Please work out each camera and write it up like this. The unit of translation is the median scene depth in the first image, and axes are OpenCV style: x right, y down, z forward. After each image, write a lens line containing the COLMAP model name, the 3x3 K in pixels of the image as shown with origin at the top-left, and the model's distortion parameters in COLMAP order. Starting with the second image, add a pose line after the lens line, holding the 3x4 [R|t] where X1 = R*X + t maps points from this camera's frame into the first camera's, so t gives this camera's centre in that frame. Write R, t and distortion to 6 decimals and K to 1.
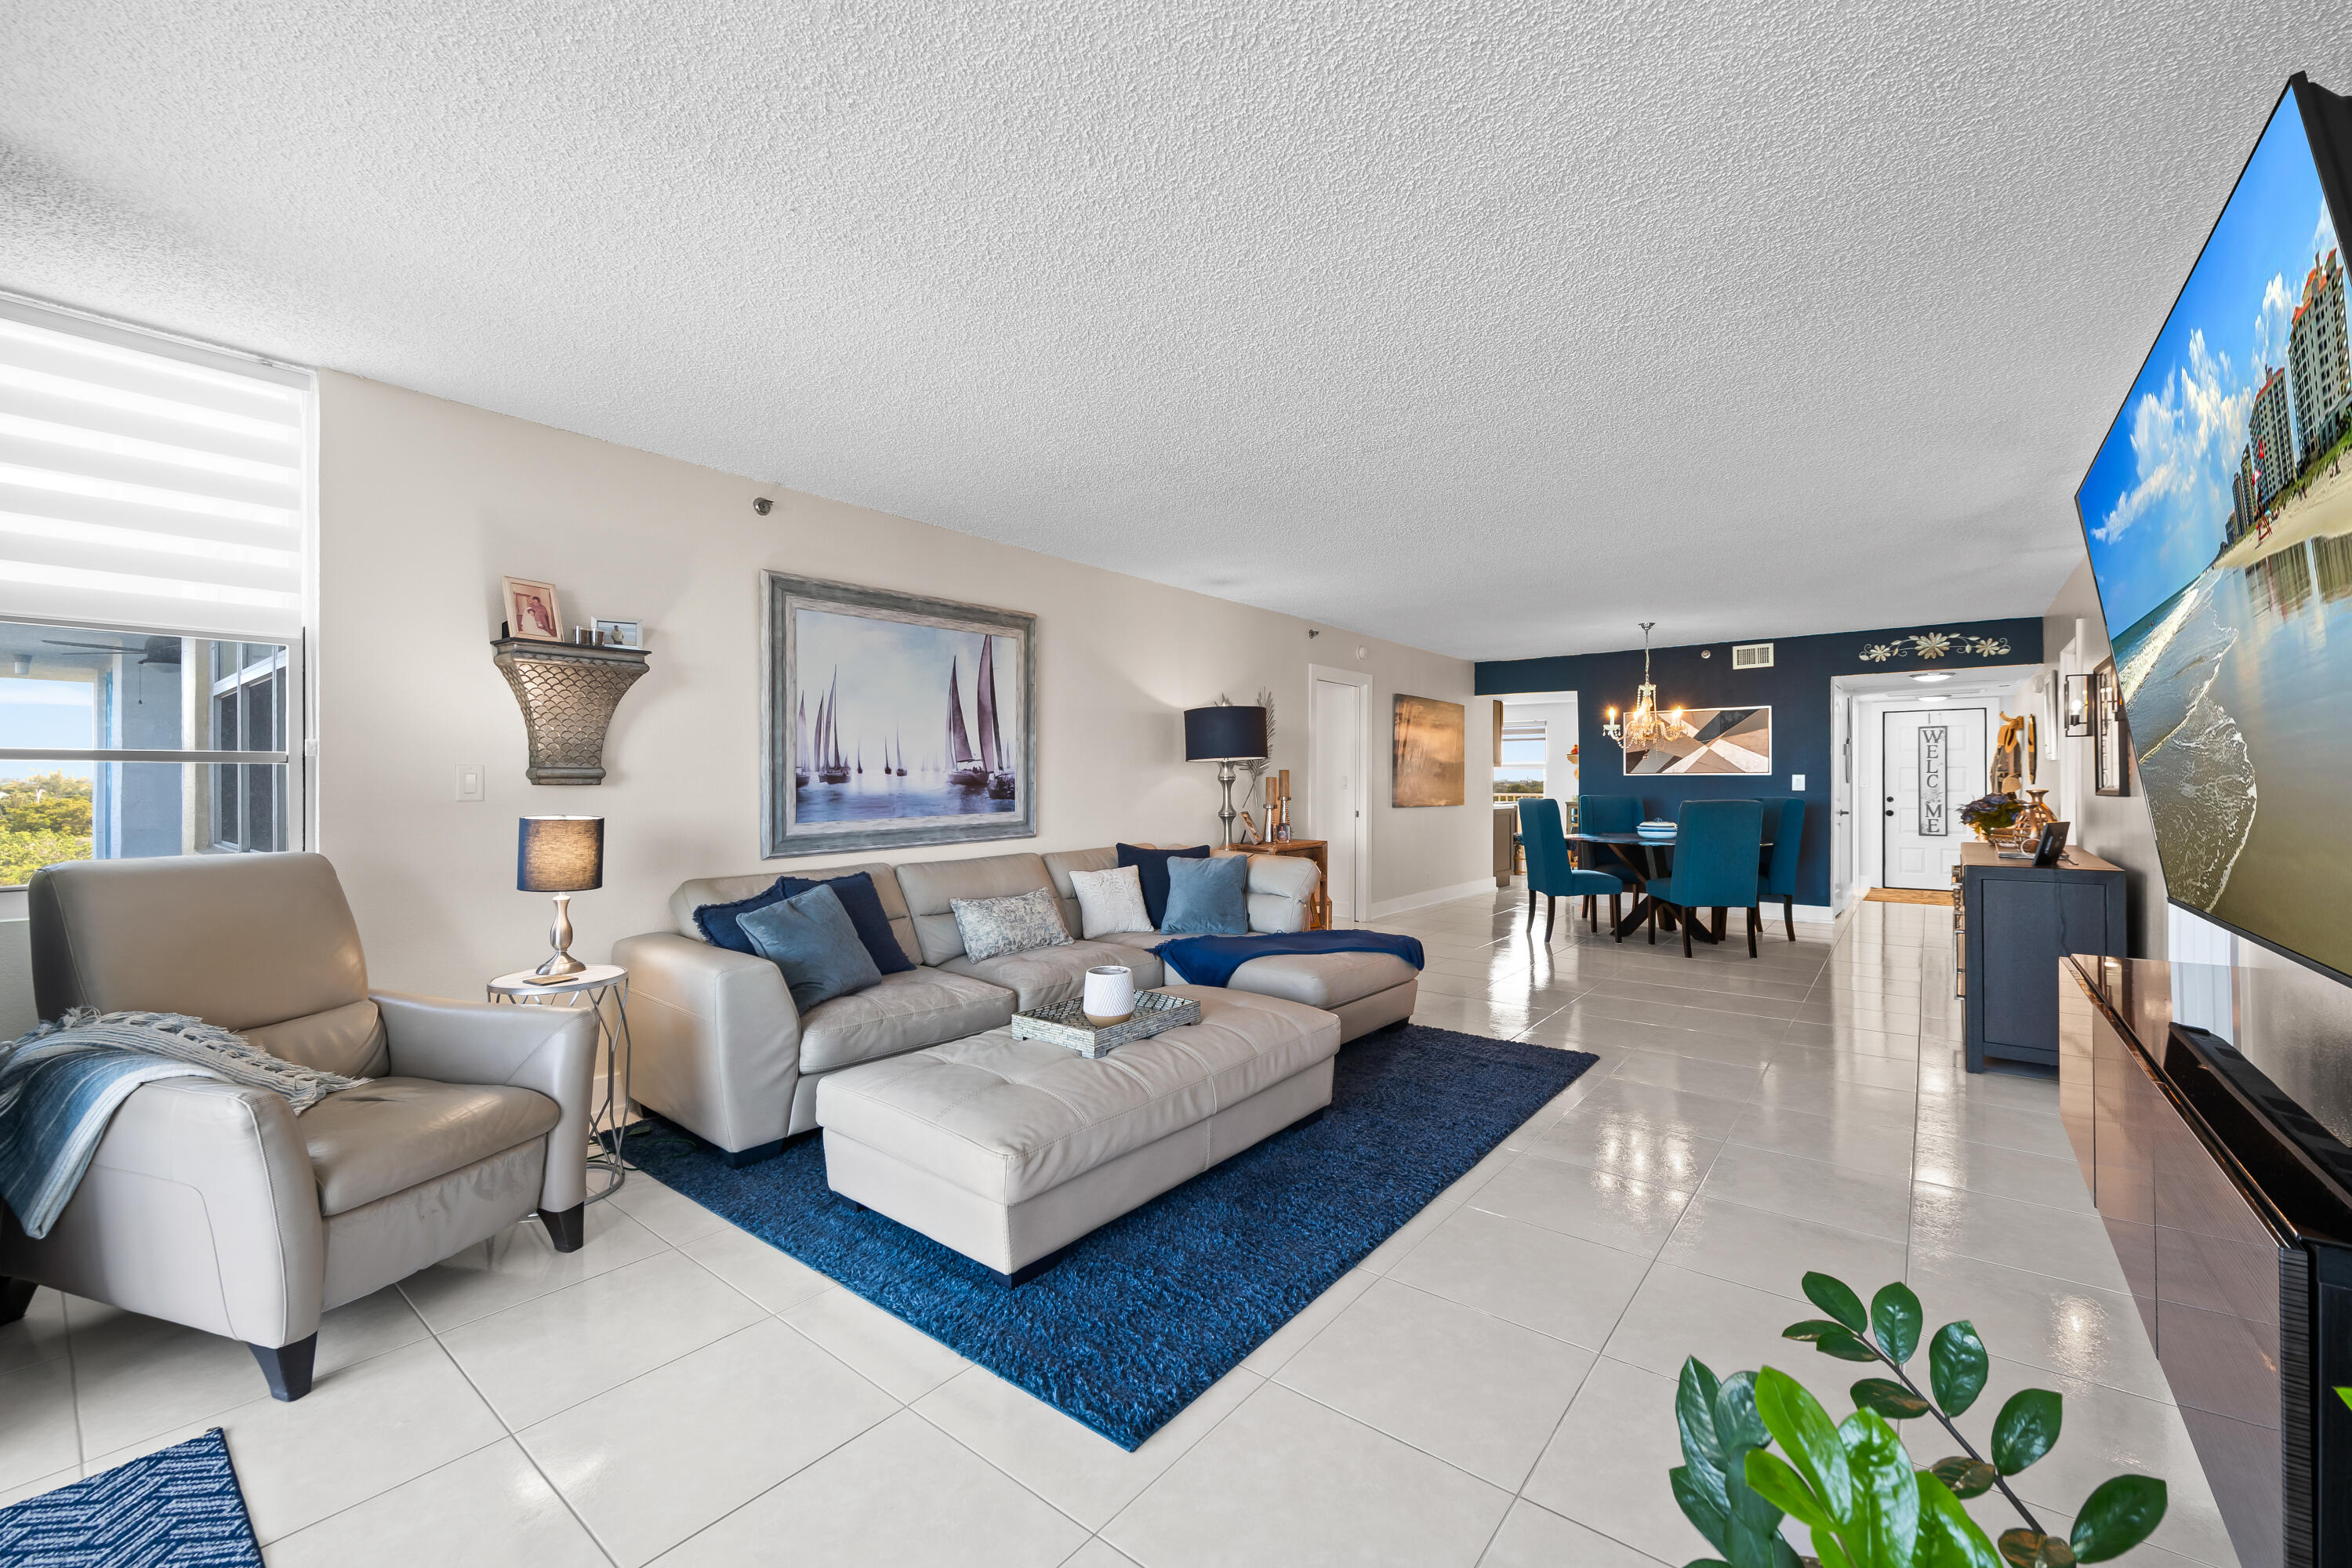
lens RADIAL K [[943.0, 0, 1175.0], [0, 943.0, 778.3], [0, 0, 1]] dist [-0.006123, -0.001171]
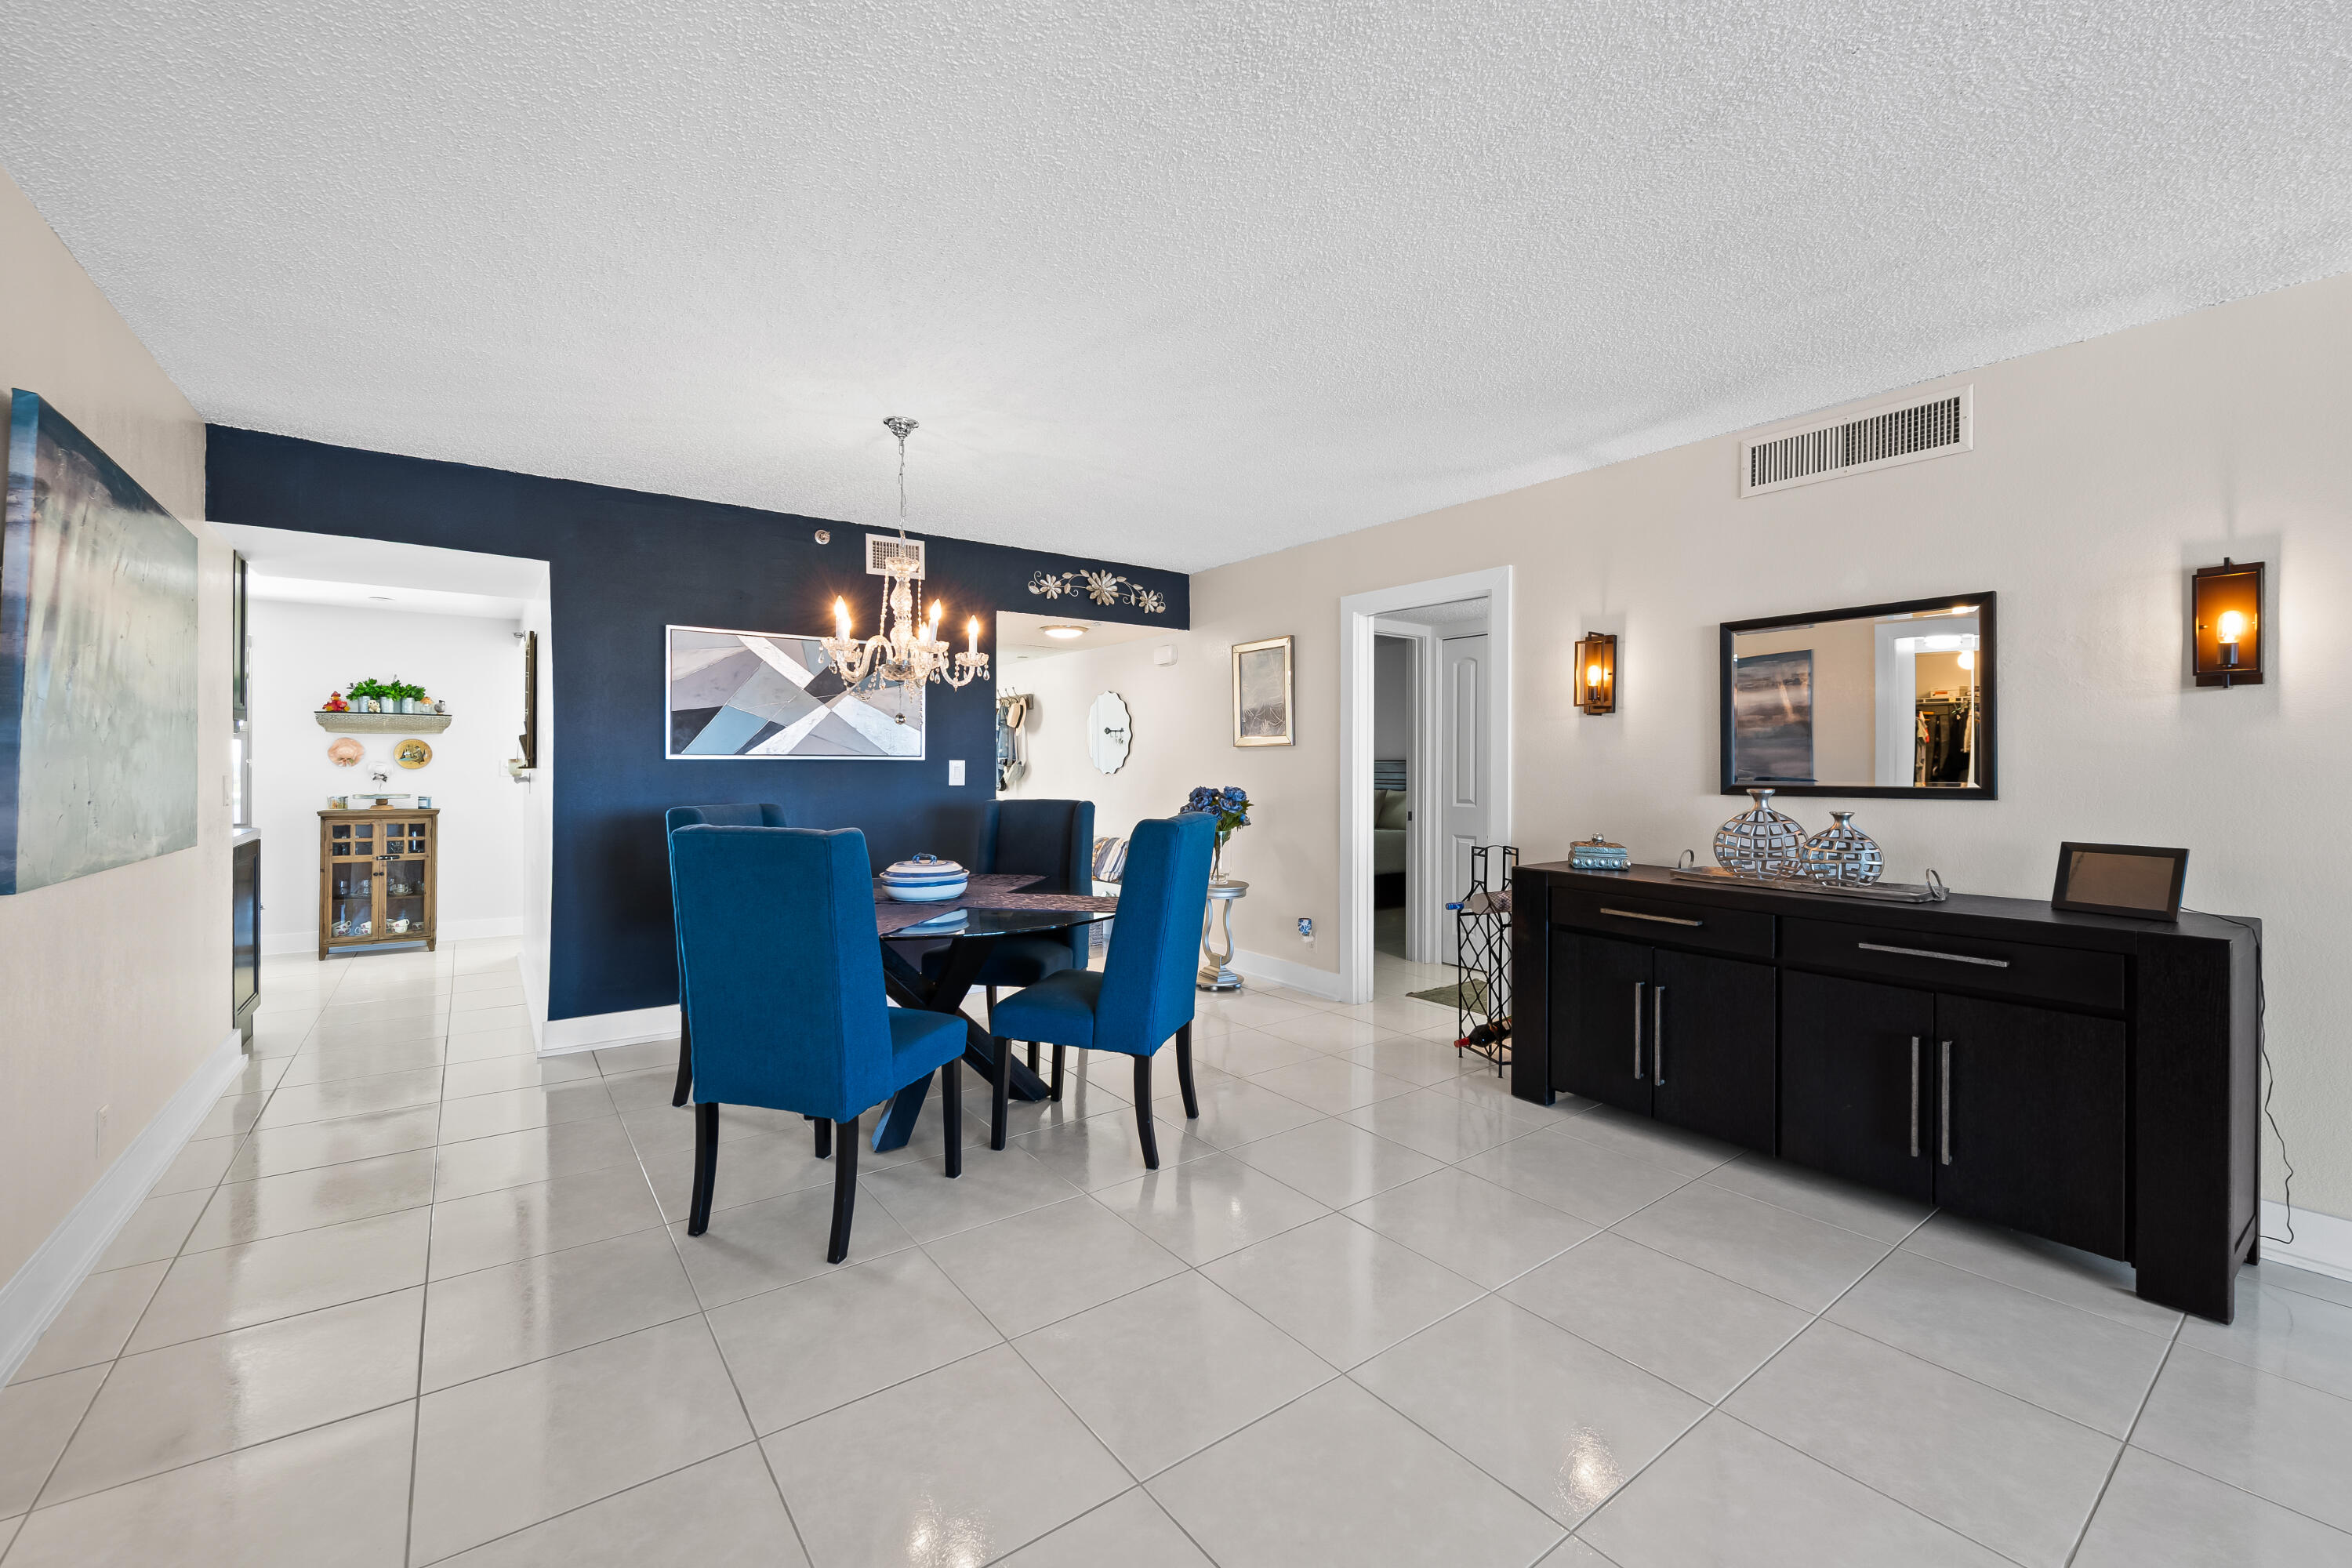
lens RADIAL K [[943.0, 0, 1174.4], [0, 943.0, 773.2], [0, 0, 1]] dist [-0.006123, -0.001171]
pose [[0.246945, -0.002980, 0.969025, 0.091162], [-0.003667, 0.999985, 0.004010, 0.001572], [-0.969022, -0.004543, 0.246931, 0.701635]]
